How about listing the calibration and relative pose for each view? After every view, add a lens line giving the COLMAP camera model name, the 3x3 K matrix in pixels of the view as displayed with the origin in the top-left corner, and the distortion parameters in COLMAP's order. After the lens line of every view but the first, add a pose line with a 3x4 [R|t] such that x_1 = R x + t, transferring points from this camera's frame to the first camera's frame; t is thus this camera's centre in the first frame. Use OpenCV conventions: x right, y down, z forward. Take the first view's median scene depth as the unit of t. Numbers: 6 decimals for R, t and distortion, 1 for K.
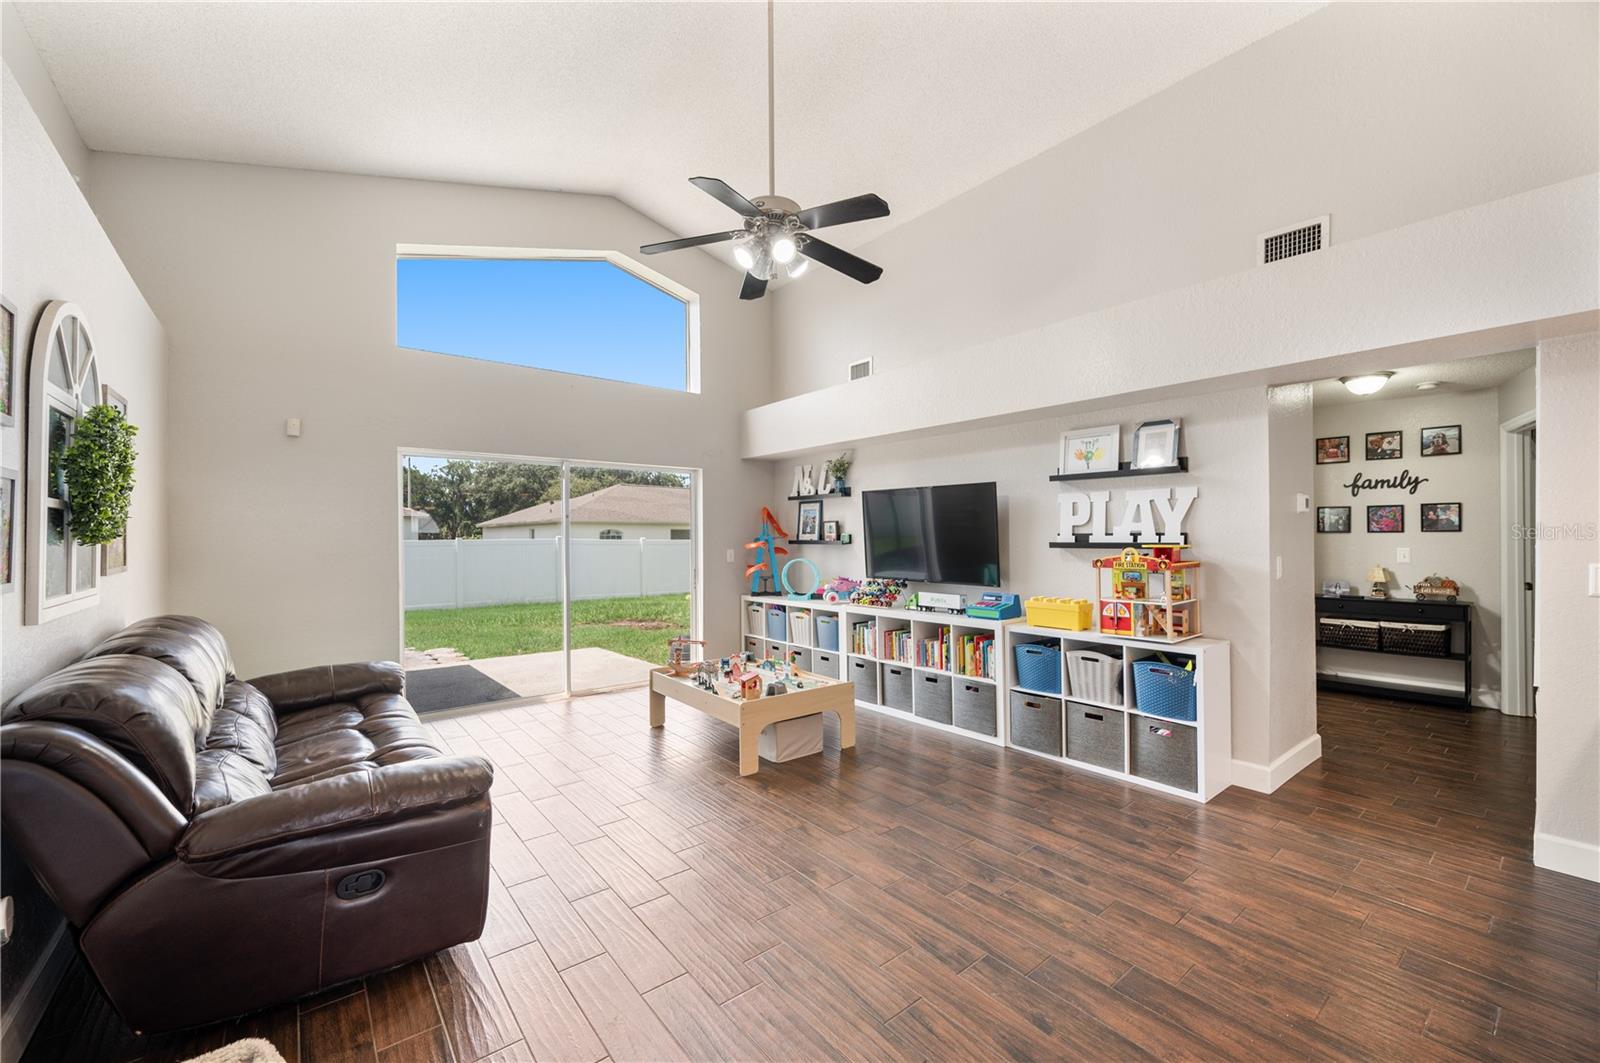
lens RADIAL K [[644.3, 0, 800.5], [0, 644.3, 537.8], [0, 0, 1]] dist [0.001649, 0.000021]
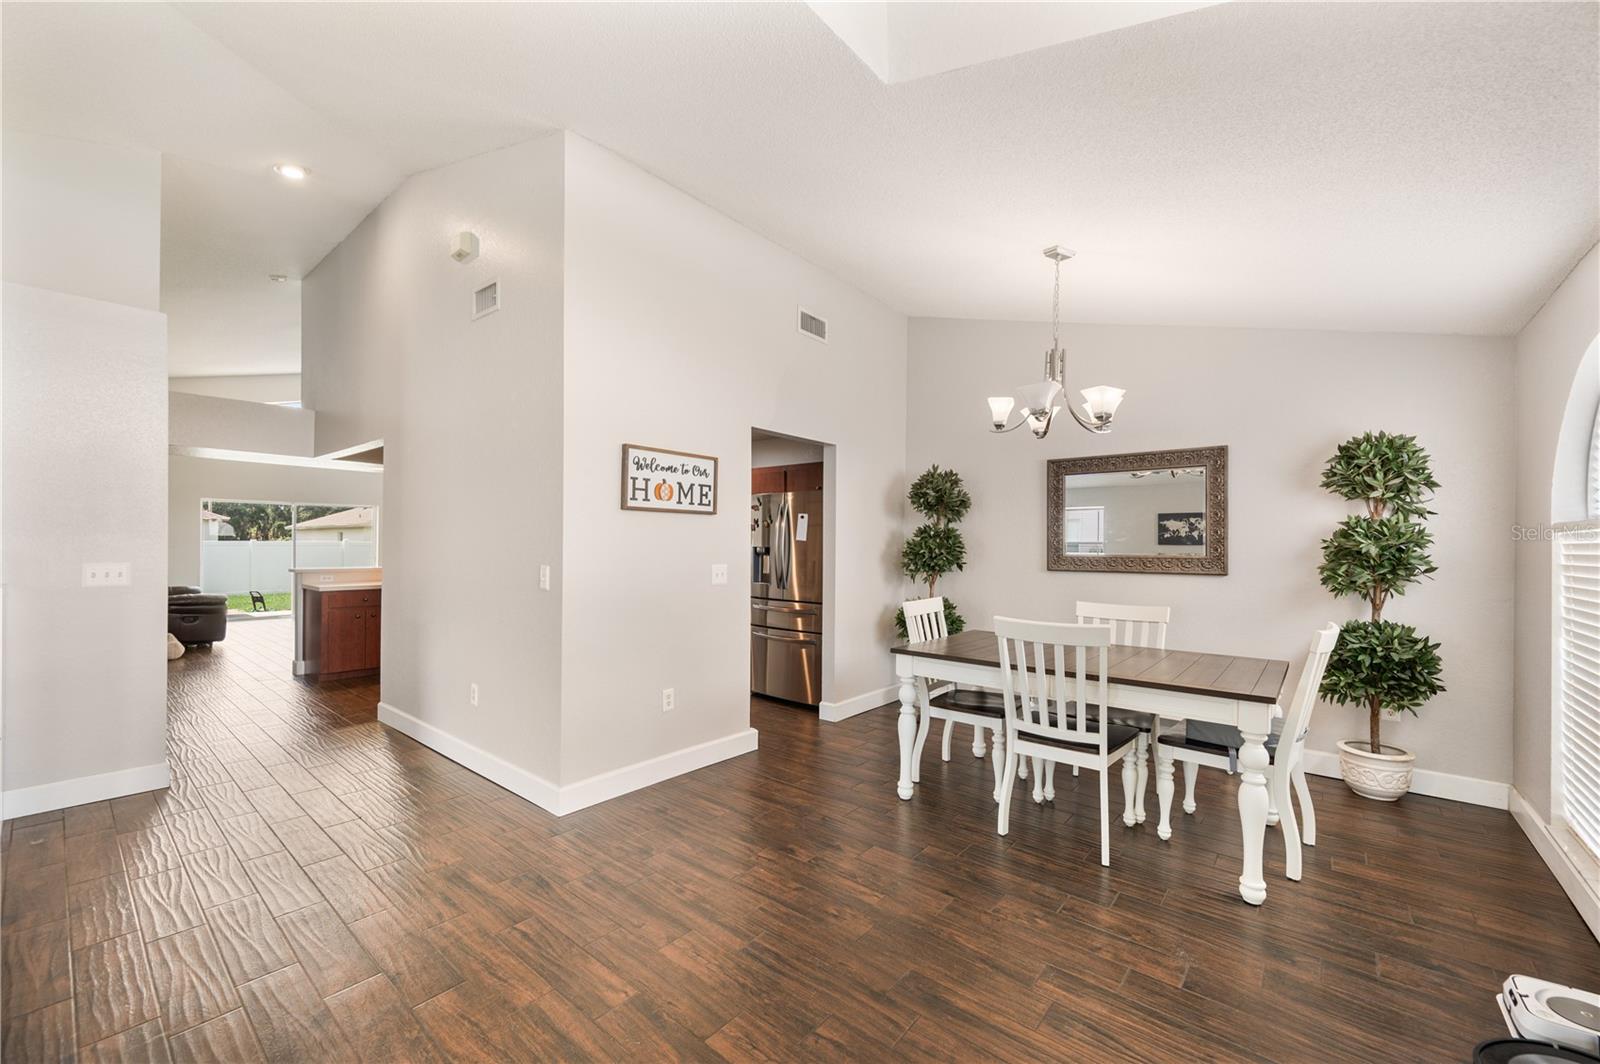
lens RADIAL K [[636.6, 0, 796.9], [0, 636.6, 545.9], [0, 0, 1]] dist [-0.001179, 0.000204]
pose [[0.980439, 0.013042, 0.196392, 1.121294], [-0.013206, 0.999913, -0.000472, -0.000853], [-0.196381, -0.002131, 0.980525, -1.811627]]
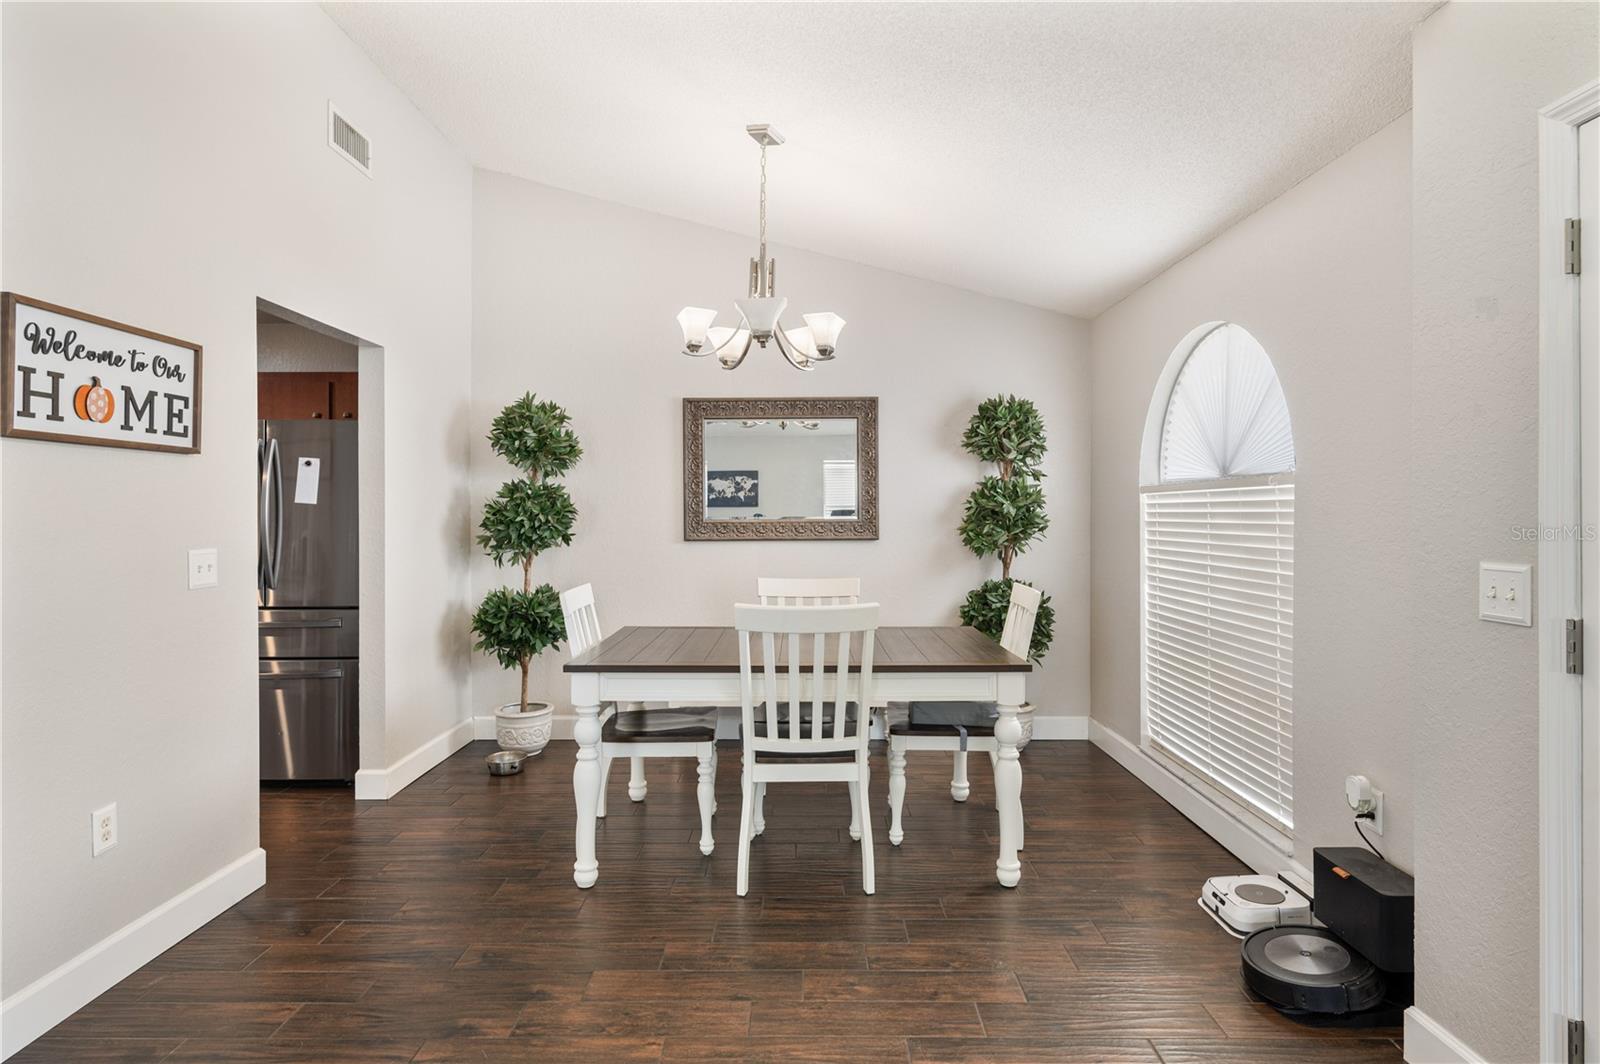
lens RADIAL K [[846.6, 0, 804.4], [0, 846.6, 515.1], [0, 0, 1]] dist [-0.000824, -0.000746]
pose [[0.623687, 0.000527, 0.781674, 0.961322], [-0.000764, 1.000000, -0.000064, 0.000939], [-0.781674, -0.000557, 0.623687, -1.632807]]
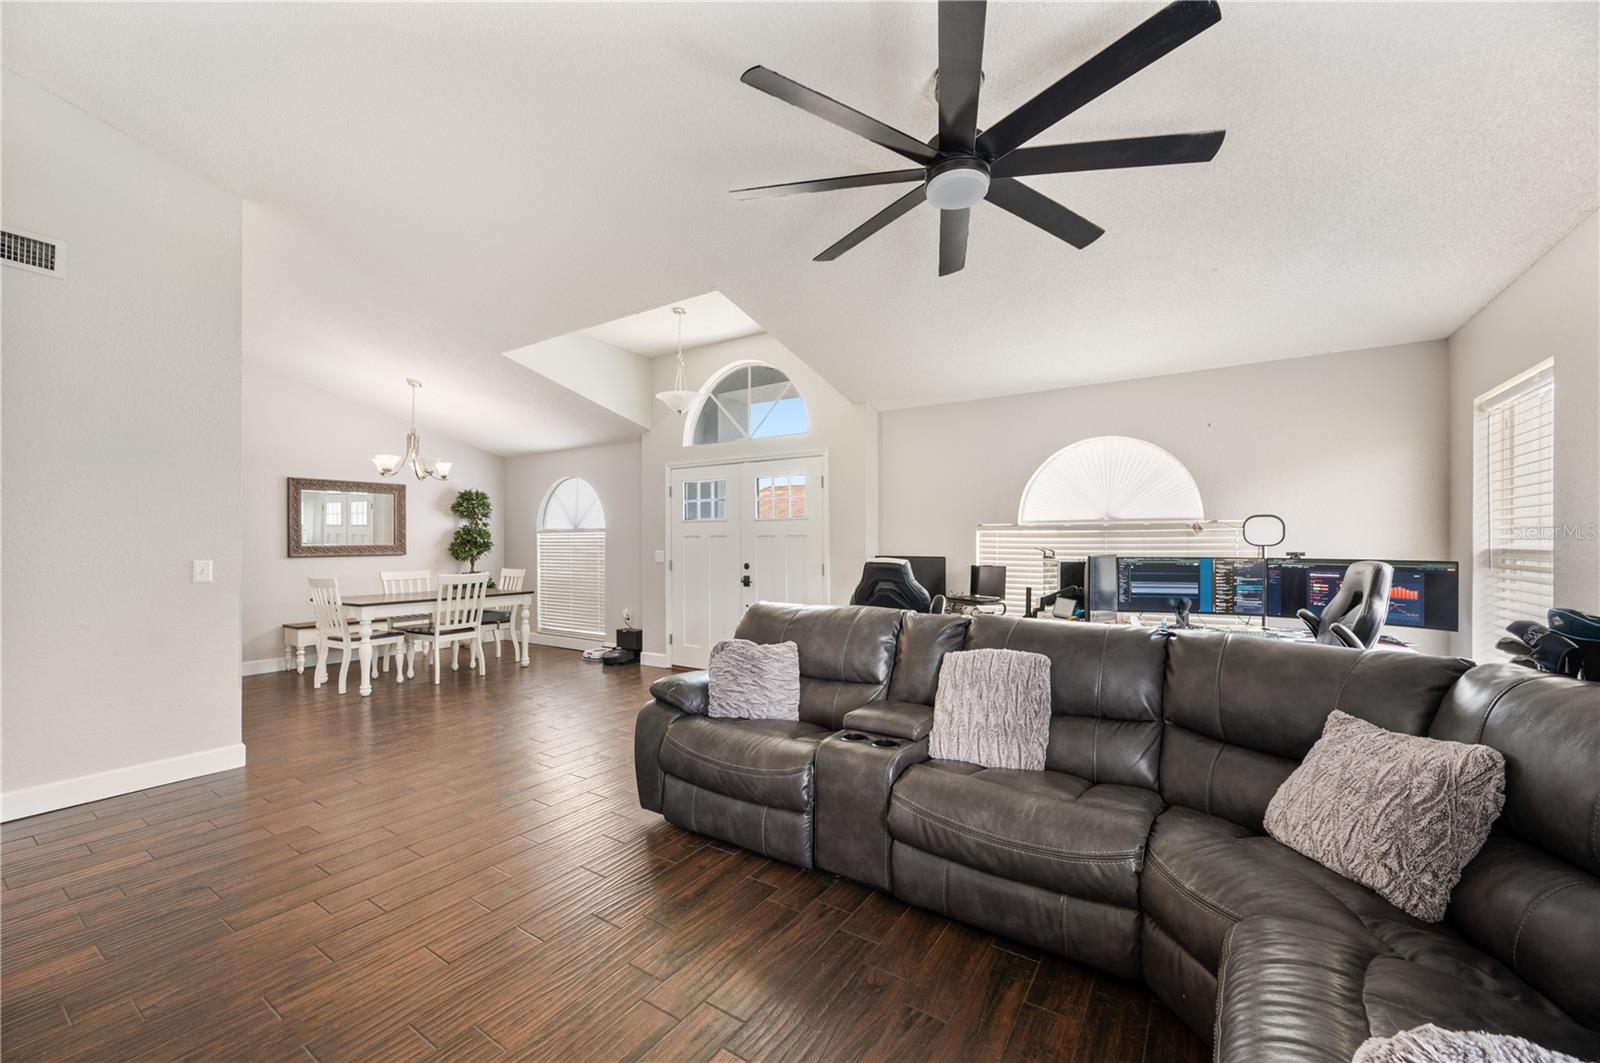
lens RADIAL K [[644.3, 0, 800.5], [0, 644.3, 537.8], [0, 0, 1]] dist [0.001649, 0.000021]
pose [[-0.305890, 0.010419, 0.952010, -0.195772], [0.004099, 0.999945, -0.009626, 0.009885], [-0.952058, 0.000958, -0.305916, -1.475984]]
